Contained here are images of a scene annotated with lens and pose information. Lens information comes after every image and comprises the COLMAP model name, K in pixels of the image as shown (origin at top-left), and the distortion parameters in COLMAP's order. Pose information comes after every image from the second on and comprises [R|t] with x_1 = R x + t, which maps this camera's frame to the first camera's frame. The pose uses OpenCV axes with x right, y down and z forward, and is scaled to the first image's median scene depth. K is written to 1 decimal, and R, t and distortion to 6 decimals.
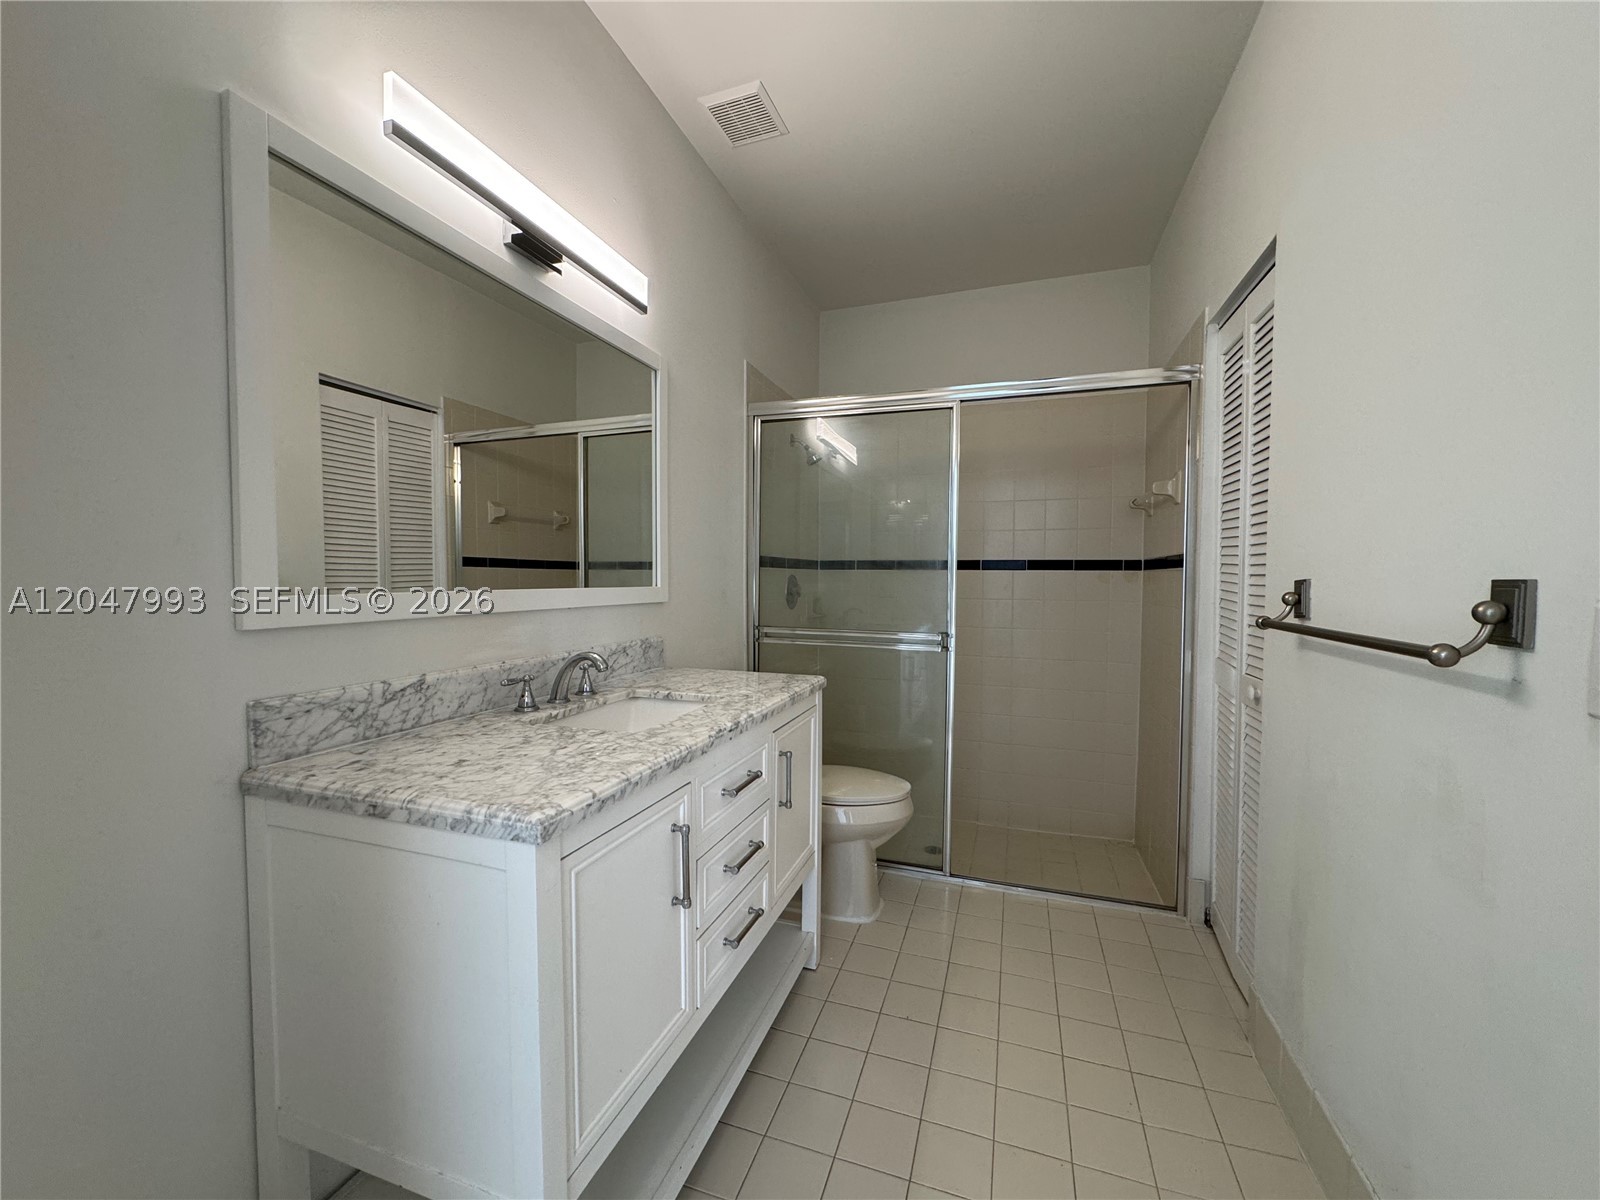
lens RADIAL K [[637.7, 0, 797.7], [0, 637.7, 600.2], [0, 0, 1]] dist [-0.002806, 0.000007]
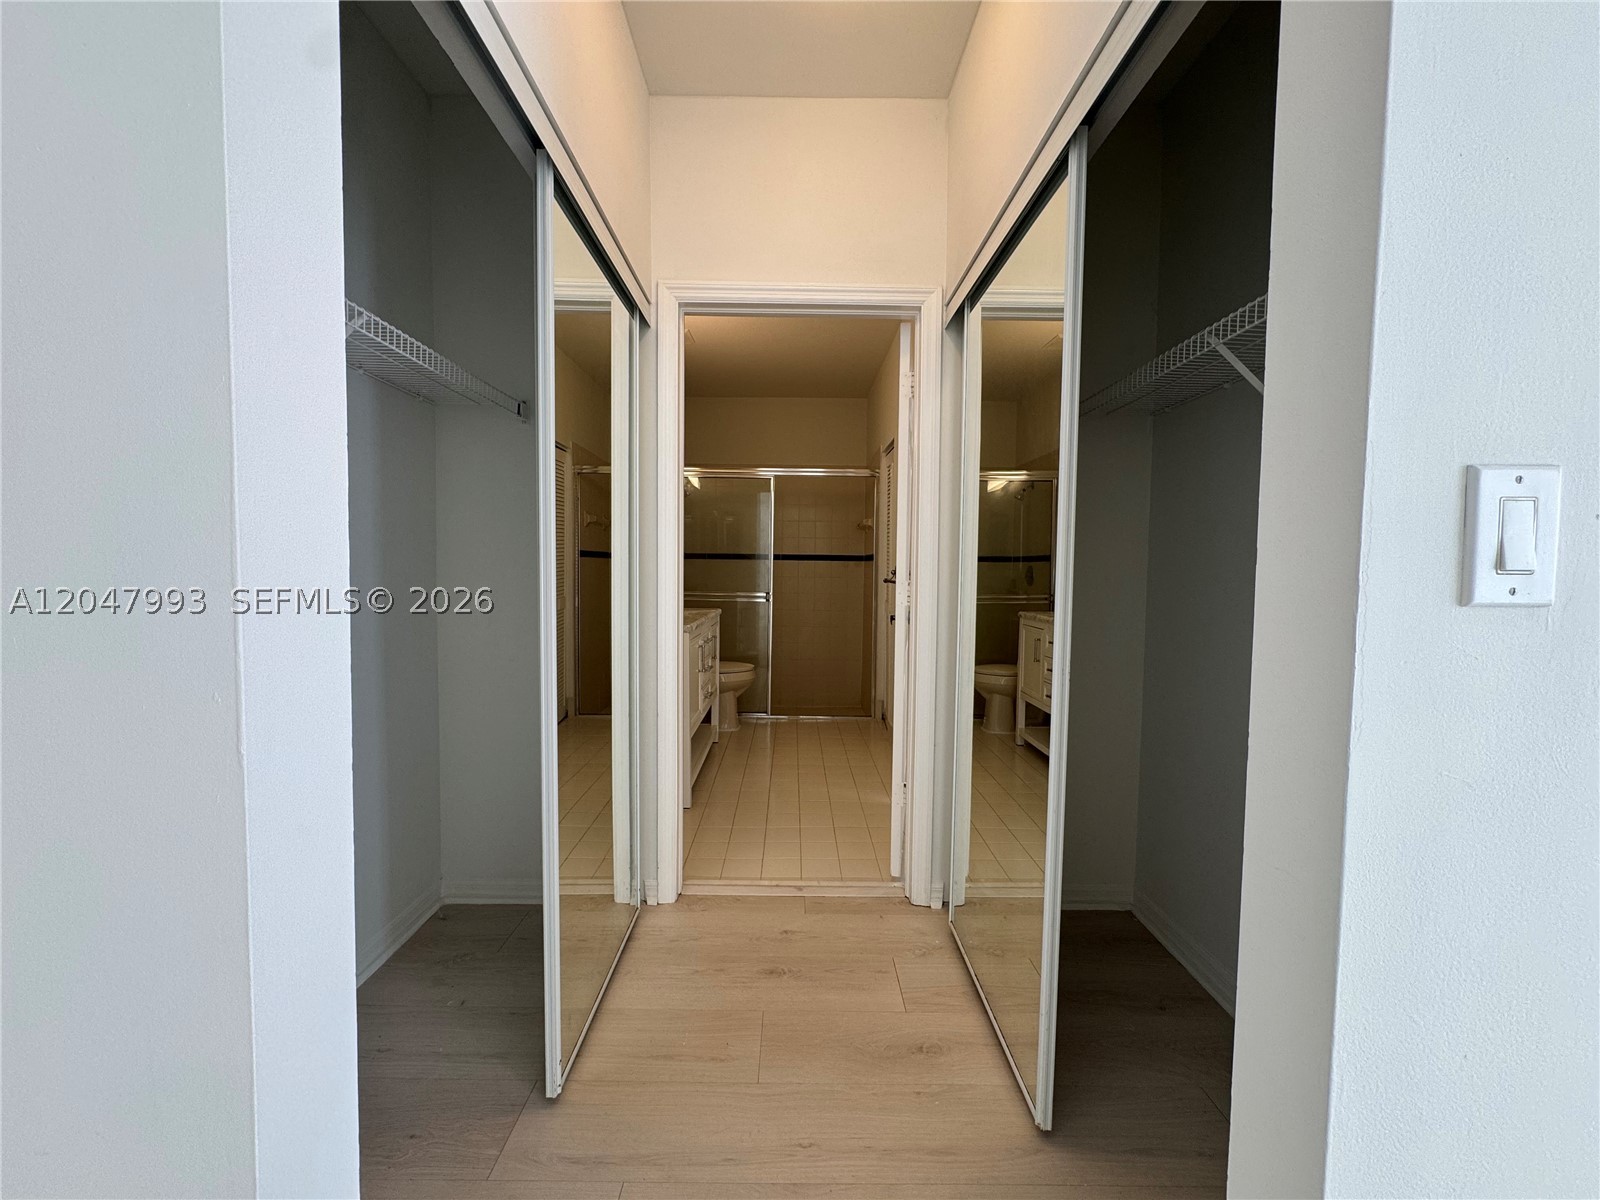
lens RADIAL K [[637.7, 0, 797.7], [0, 637.7, 600.2], [0, 0, 1]] dist [-0.002806, 0.000007]
pose [[0.943168, -0.008685, 0.332203, -0.349892], [0.003283, 0.999853, 0.016819, 0.046217], [-0.332300, -0.014772, 0.943058, -0.927266]]
